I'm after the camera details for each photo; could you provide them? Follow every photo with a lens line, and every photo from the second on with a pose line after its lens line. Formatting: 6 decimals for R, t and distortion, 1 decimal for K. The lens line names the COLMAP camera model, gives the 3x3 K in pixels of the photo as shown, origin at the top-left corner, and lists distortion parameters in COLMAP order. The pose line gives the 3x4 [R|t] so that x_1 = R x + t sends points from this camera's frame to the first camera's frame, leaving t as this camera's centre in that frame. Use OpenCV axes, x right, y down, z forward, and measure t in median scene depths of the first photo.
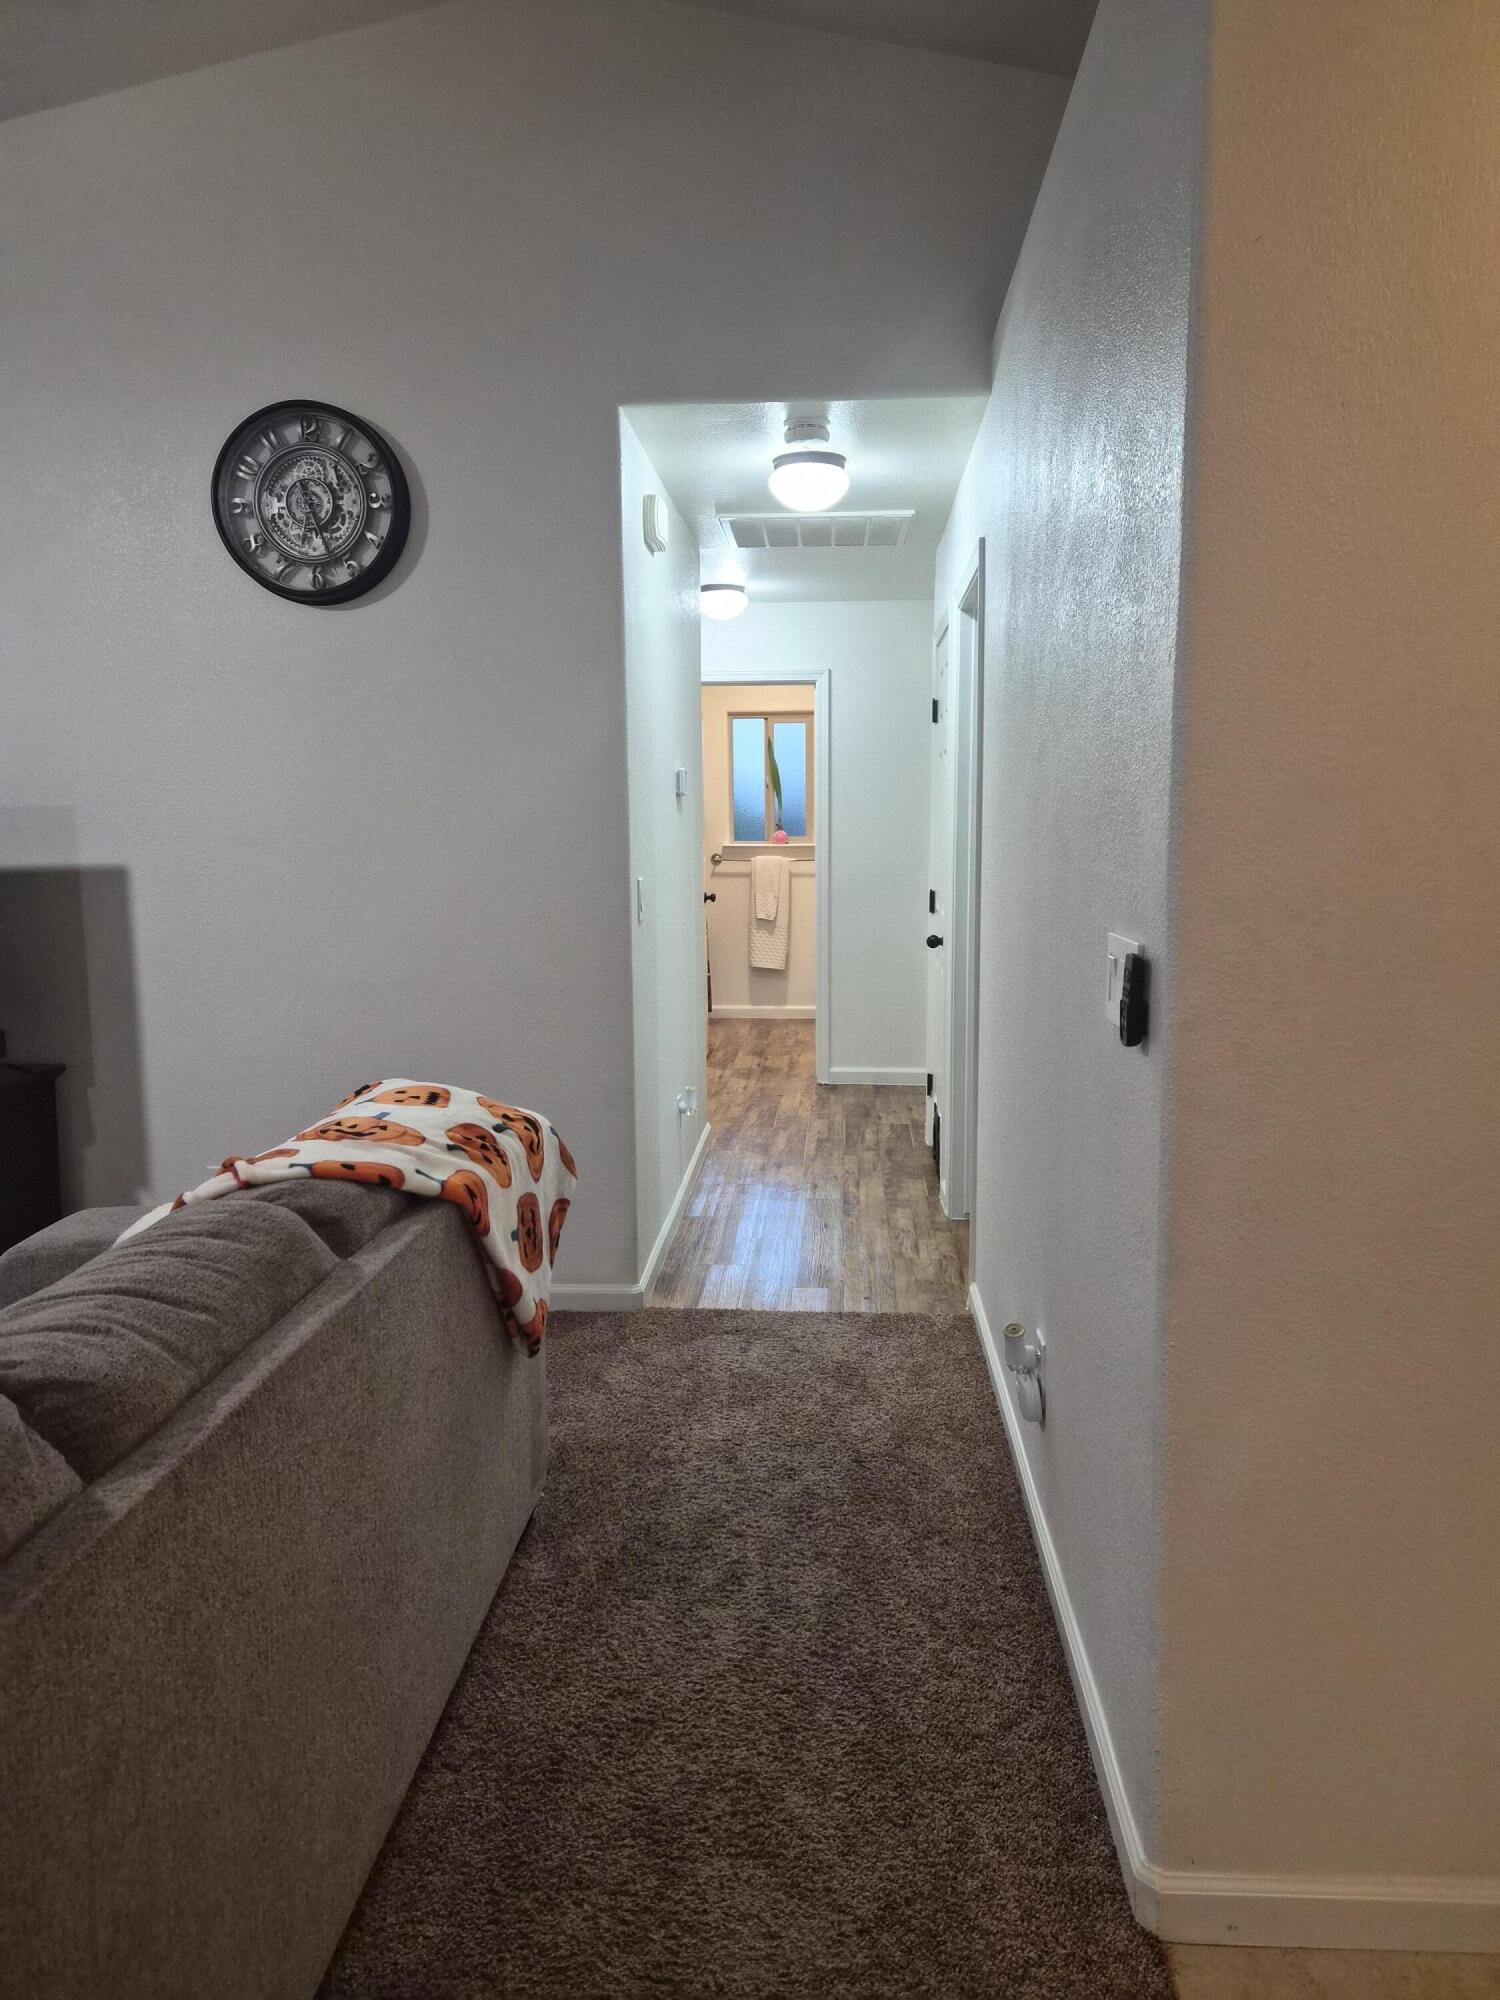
lens RADIAL K [[1331.7, 0, 753.3], [0, 1331.7, 998.0], [0, 0, 1]] dist [0.042419, -0.003430]
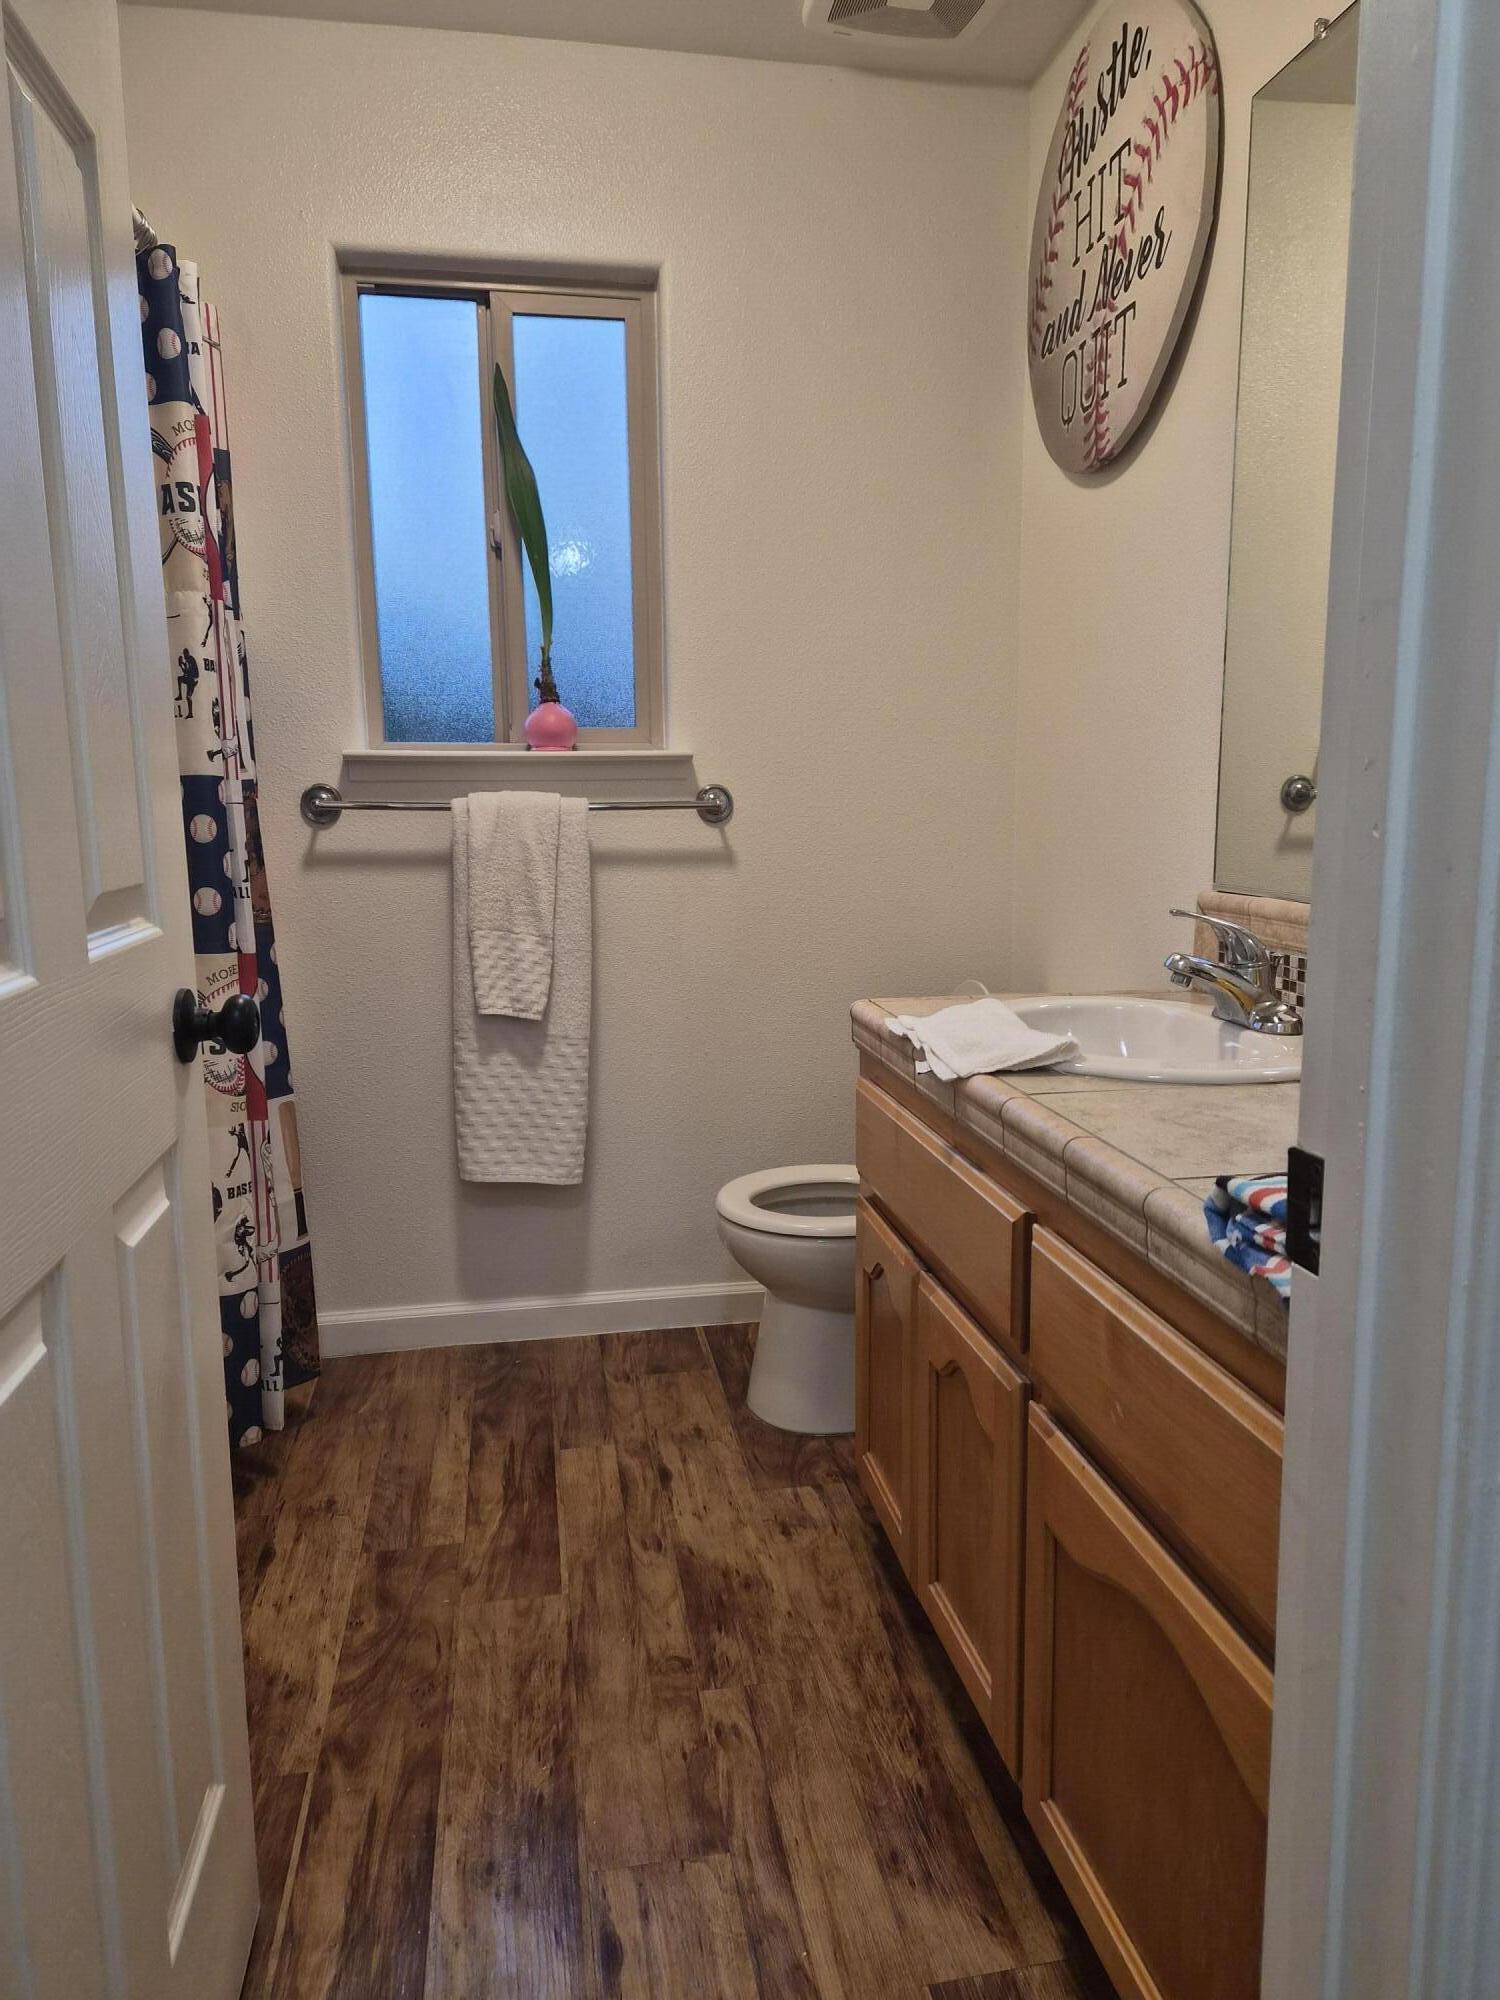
lens RADIAL K [[1331.7, 0, 744.3], [0, 1331.7, 999.0], [0, 0, 1]] dist [0.042419, -0.003430]
pose [[0.972154, -0.034897, 0.231731, -0.007922], [0.029635, 0.999219, 0.026150, -0.068501], [-0.232462, -0.018554, 0.972428, 0.709539]]
